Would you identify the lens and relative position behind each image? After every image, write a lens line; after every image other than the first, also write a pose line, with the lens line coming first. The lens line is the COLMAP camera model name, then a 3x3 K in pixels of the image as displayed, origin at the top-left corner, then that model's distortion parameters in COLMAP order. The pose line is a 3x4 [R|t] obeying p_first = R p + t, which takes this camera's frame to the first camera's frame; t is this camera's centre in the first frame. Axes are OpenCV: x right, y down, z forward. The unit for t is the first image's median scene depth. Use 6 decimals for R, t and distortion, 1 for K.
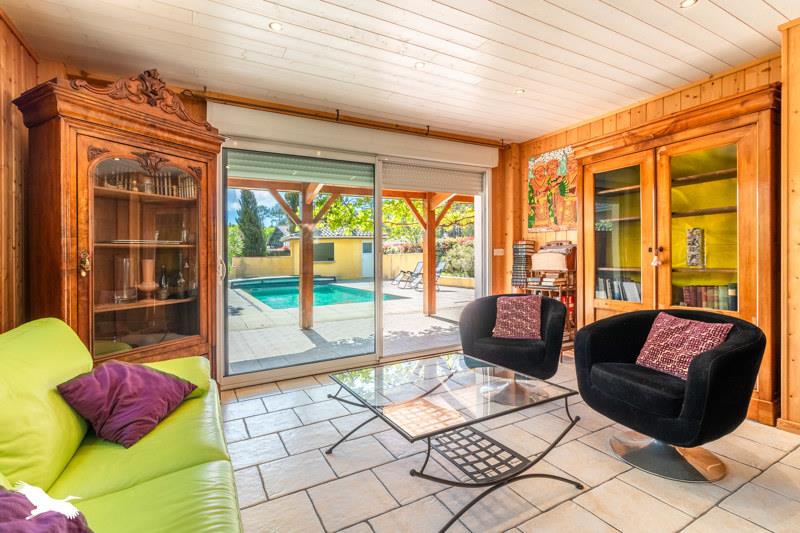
lens RADIAL K [[375.8, 0, 397.4], [0, 375.8, 261.0], [0, 0, 1]] dist [-0.000538, -0.000012]
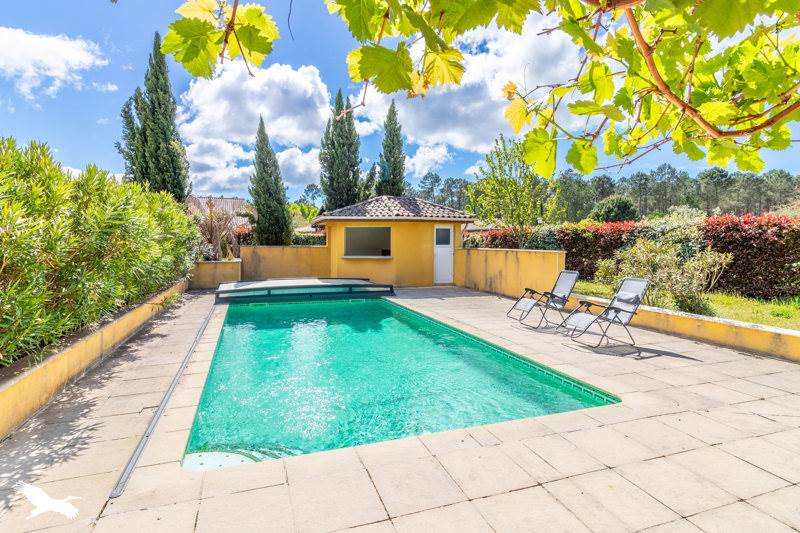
lens RADIAL K [[375.8, 0, 401.9], [0, 375.8, 266.3], [0, 0, 1]] dist [-0.000538, -0.000012]
pose [[0.990272, 0.034566, -0.134785, -0.318470], [-0.027239, 0.998068, 0.055836, -0.096474], [0.136455, -0.051622, 0.989300, 1.893814]]
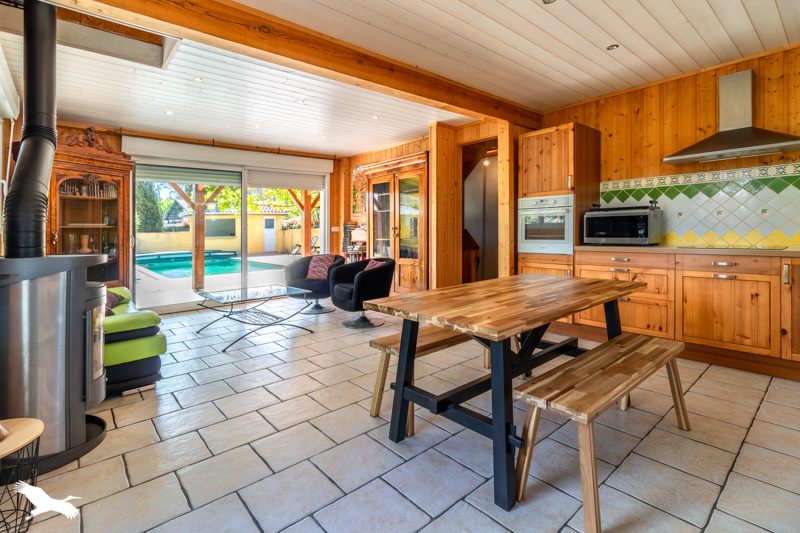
lens RADIAL K [[375.8, 0, 390.9], [0, 375.8, 231.0], [0, 0, 1]] dist [-0.000538, -0.000012]
pose [[0.978255, -0.001899, 0.207397, 0.182197], [0.004578, 0.999912, -0.012438, 0.003151], [-0.207355, 0.013117, 0.978178, -0.519031]]
